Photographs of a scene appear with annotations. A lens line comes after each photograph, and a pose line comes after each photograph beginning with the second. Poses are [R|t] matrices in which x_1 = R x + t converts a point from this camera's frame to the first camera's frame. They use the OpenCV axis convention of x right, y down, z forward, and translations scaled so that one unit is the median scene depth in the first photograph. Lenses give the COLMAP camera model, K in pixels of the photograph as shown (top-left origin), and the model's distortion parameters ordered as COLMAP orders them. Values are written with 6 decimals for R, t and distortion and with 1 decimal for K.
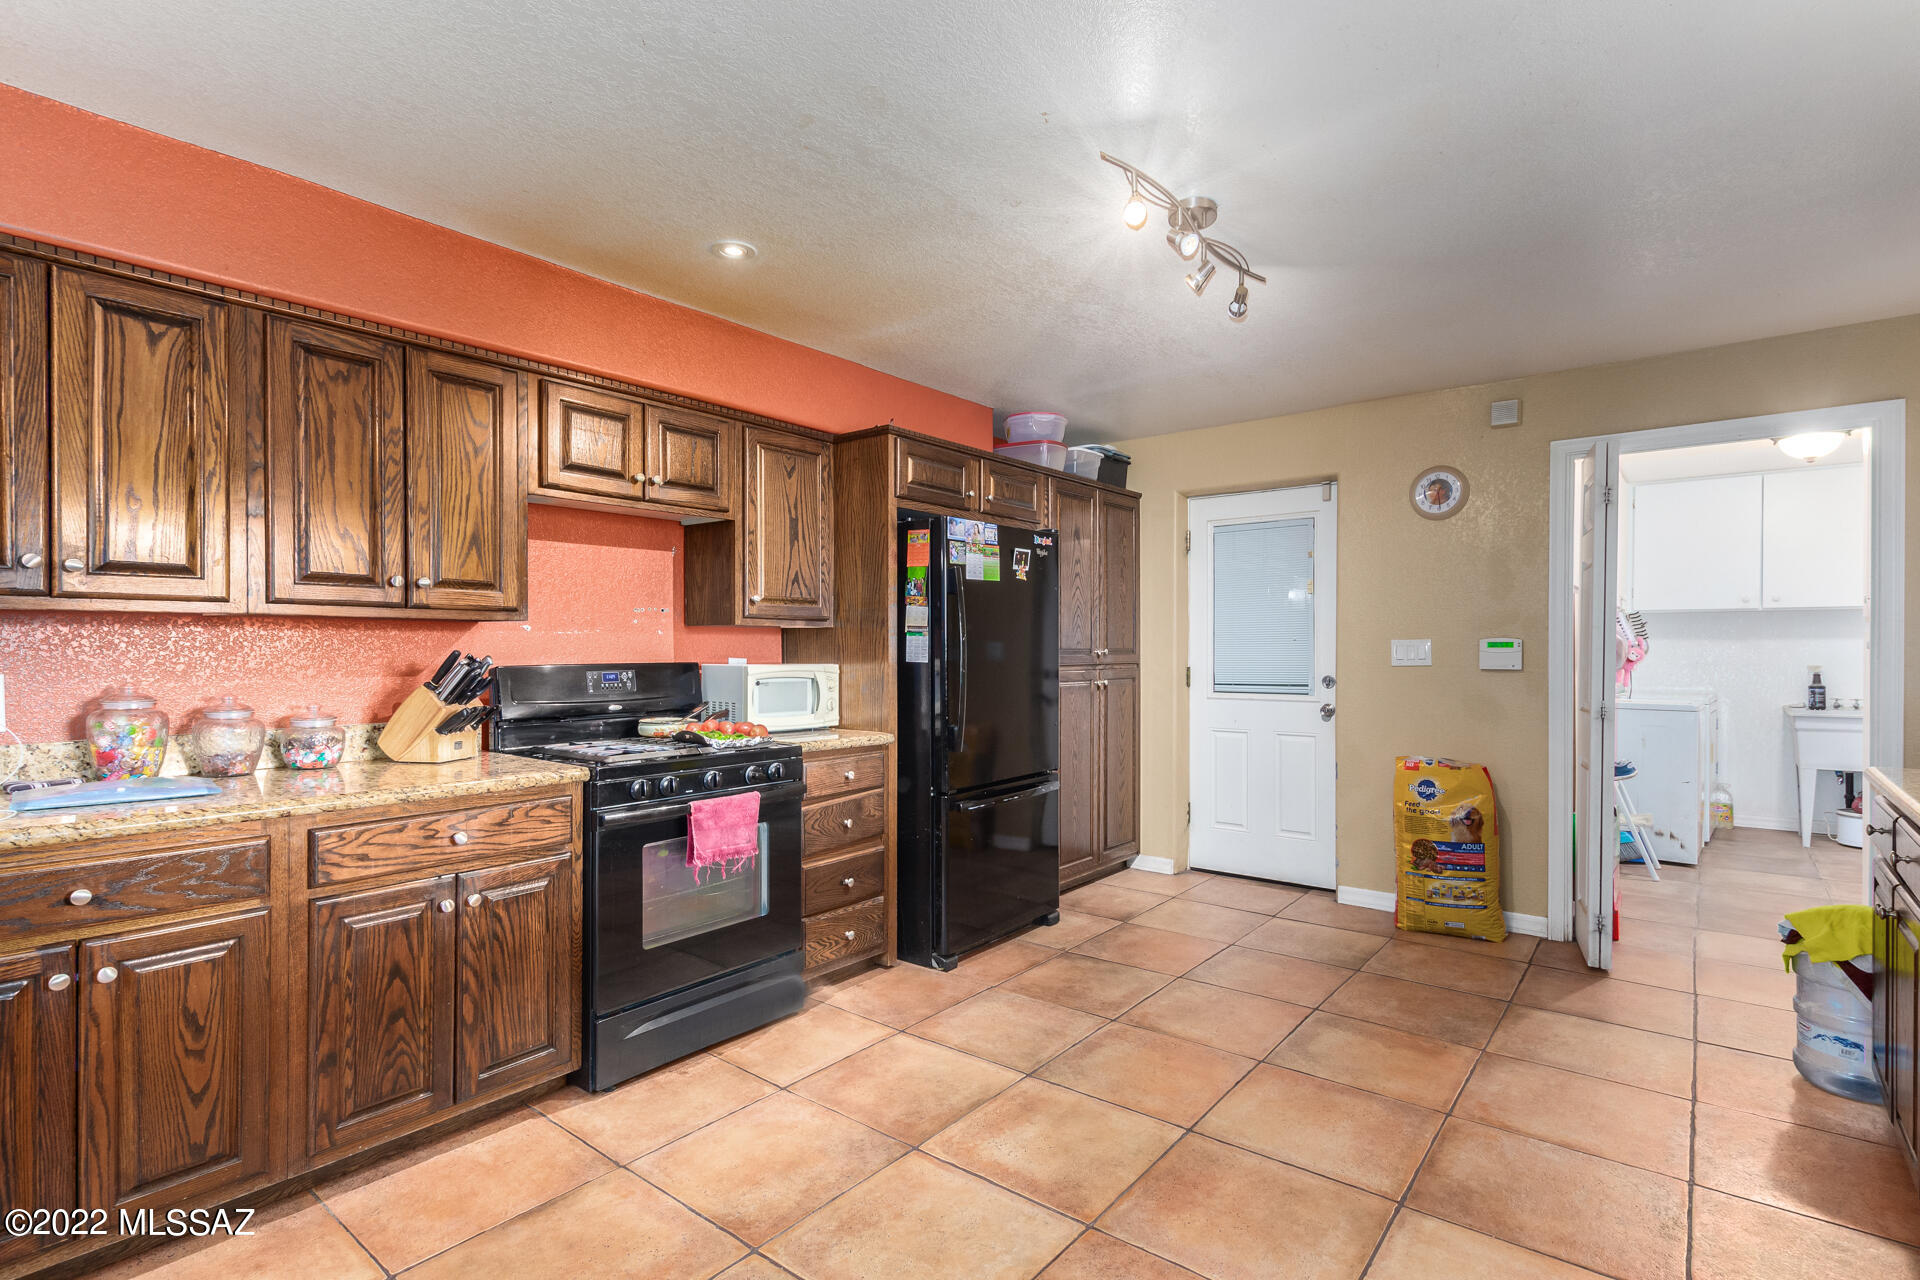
lens RADIAL K [[930.2, 0, 948.1], [0, 930.2, 649.2], [0, 0, 1]] dist [0.004109, 0.000504]
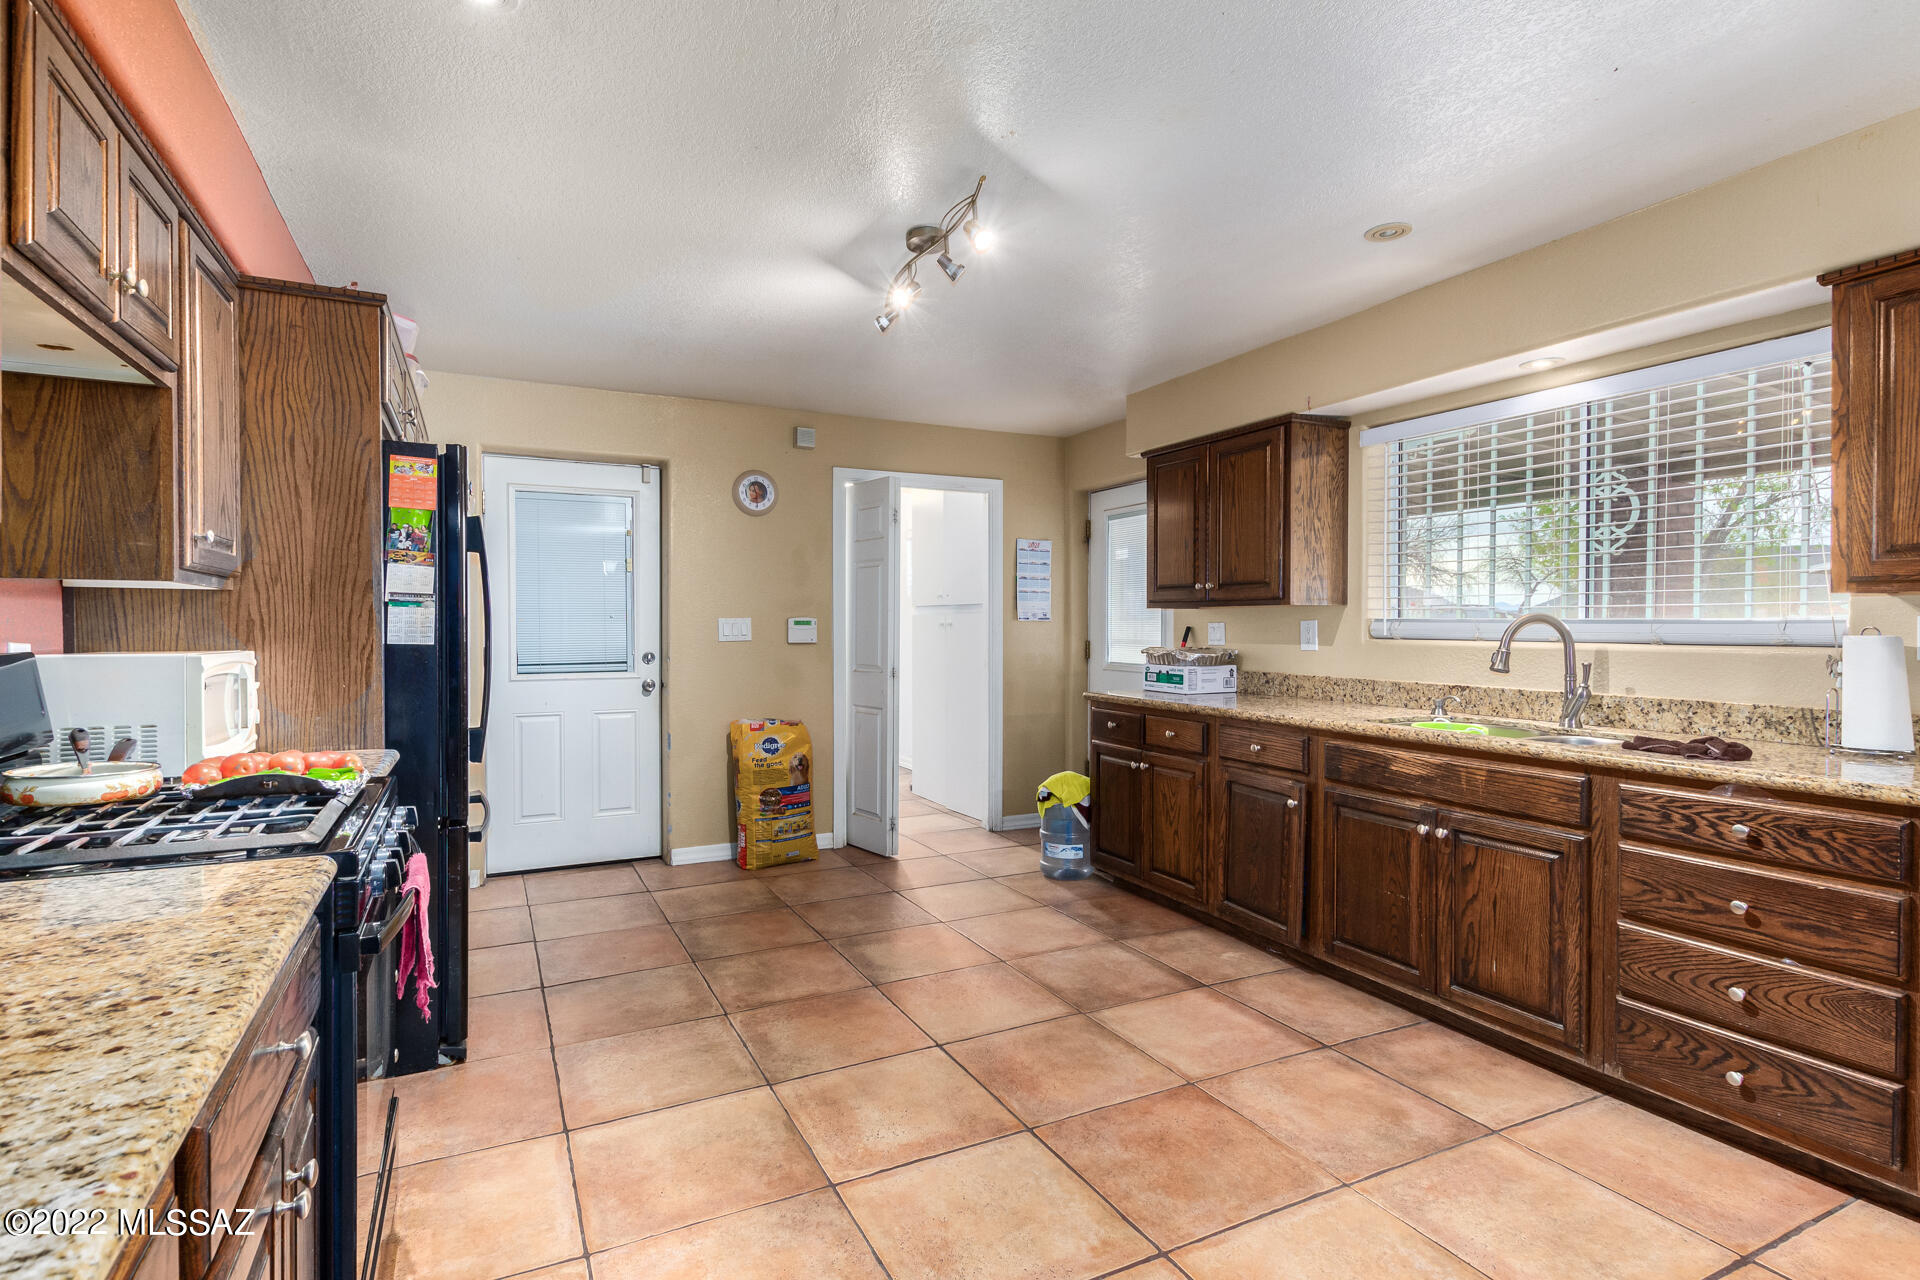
lens RADIAL K [[930.2, 0, 948.1], [0, 930.2, 649.2], [0, 0, 1]] dist [0.004109, 0.000504]
pose [[0.411555, -0.022488, 0.911107, -0.506047], [0.000297, 0.999699, 0.024540, -0.000441], [-0.911385, -0.009829, 0.411438, 0.342348]]
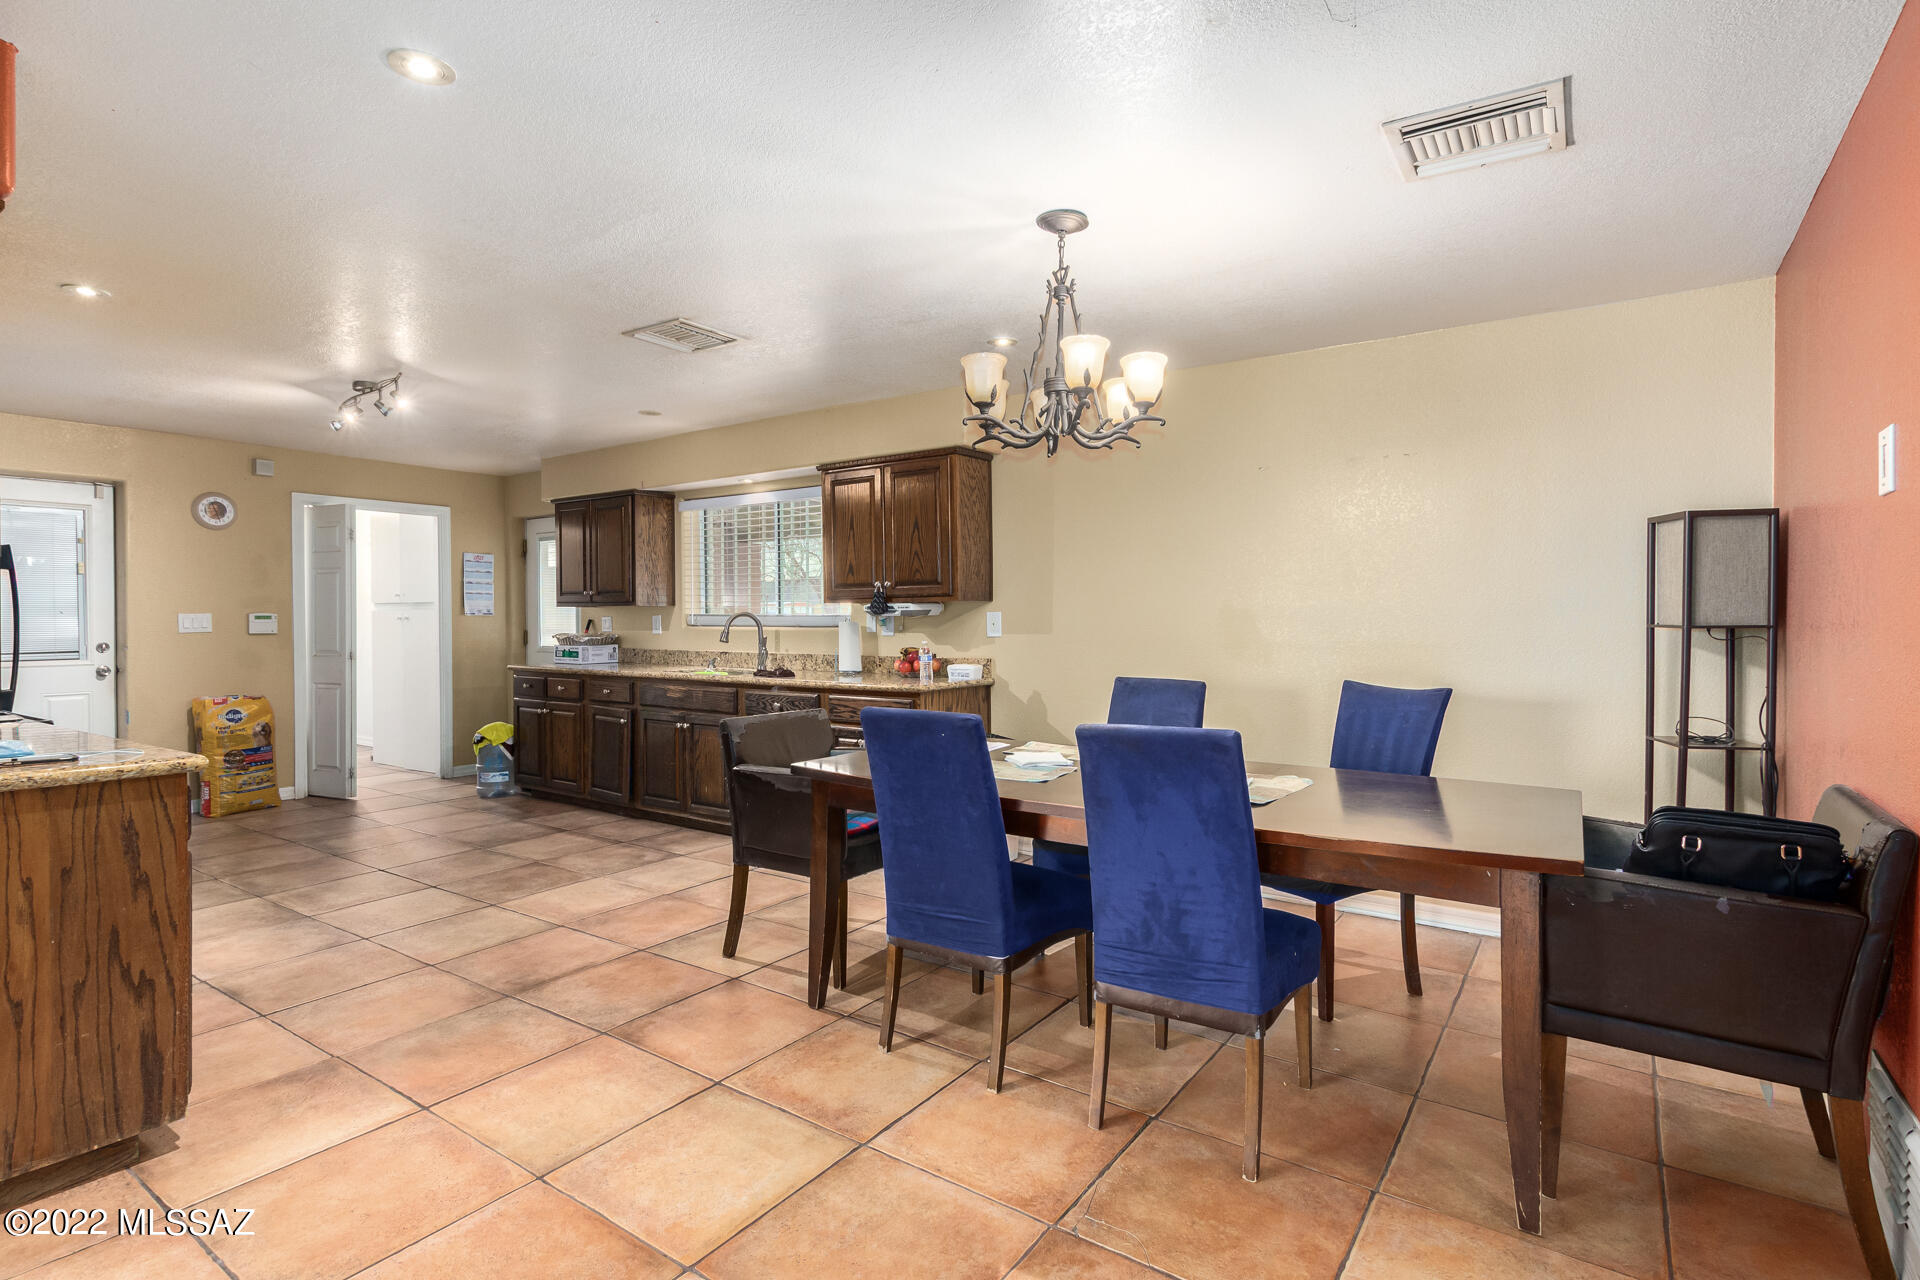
lens RADIAL K [[949.4, 0, 964.1], [0, 949.4, 633.2], [0, 0, 1]] dist [0.002133, -0.000824]
pose [[-0.081164, -0.014323, 0.996598, -1.169596], [0.003776, 0.999885, 0.014677, 0.002660], [-0.996694, 0.004955, -0.081101, -0.027632]]
